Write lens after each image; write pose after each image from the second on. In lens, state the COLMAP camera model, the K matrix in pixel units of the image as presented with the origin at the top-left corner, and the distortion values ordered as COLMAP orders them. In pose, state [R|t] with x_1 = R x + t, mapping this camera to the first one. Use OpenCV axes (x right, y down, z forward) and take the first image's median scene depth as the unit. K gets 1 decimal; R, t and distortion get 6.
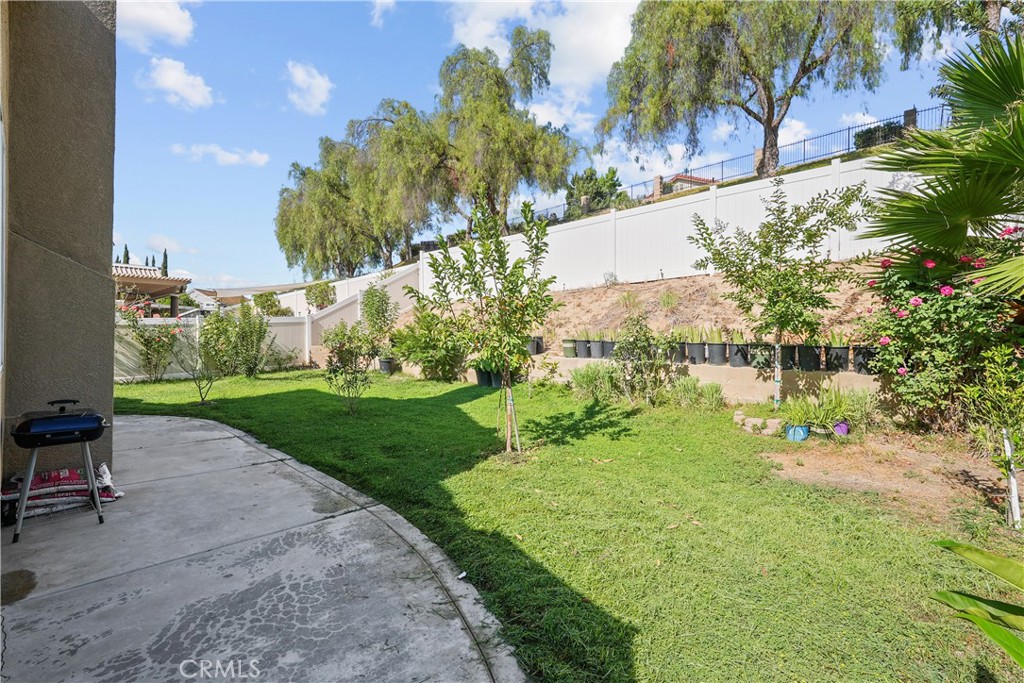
lens RADIAL K [[461.9, 0, 514.8], [0, 461.9, 334.1], [0, 0, 1]] dist [0.002442, 0.001371]
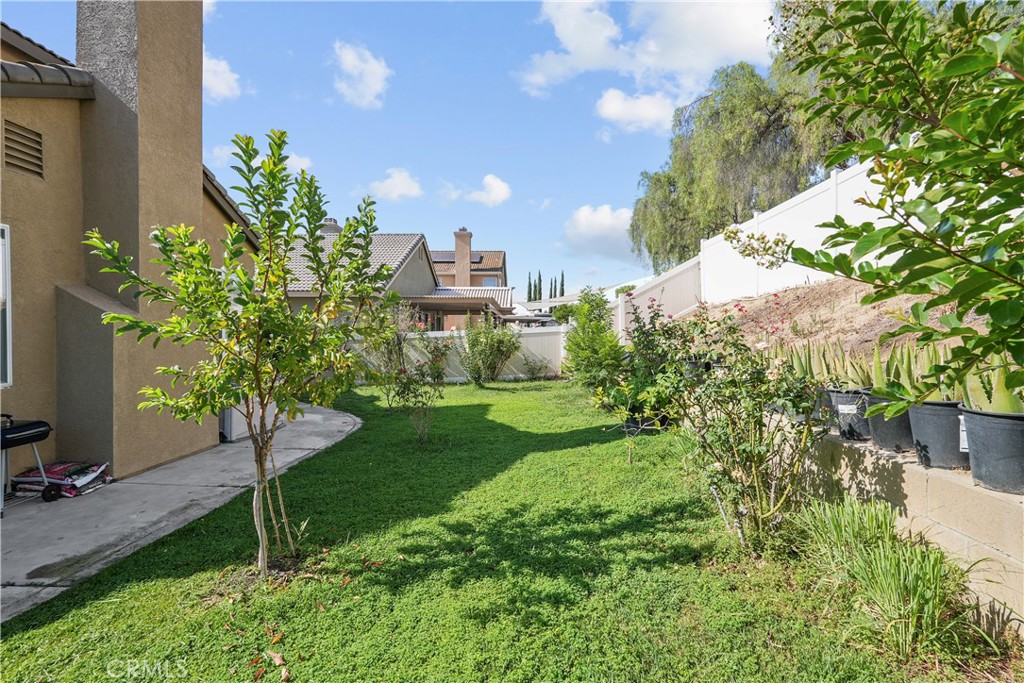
lens RADIAL K [[461.9, 0, 514.8], [0, 461.9, 334.1], [0, 0, 1]] dist [0.002442, 0.001371]
pose [[0.671139, -0.010481, -0.741258, 0.258887], [0.006303, 0.999945, -0.008433, -0.016569], [0.741305, 0.000988, 0.671168, 0.329319]]
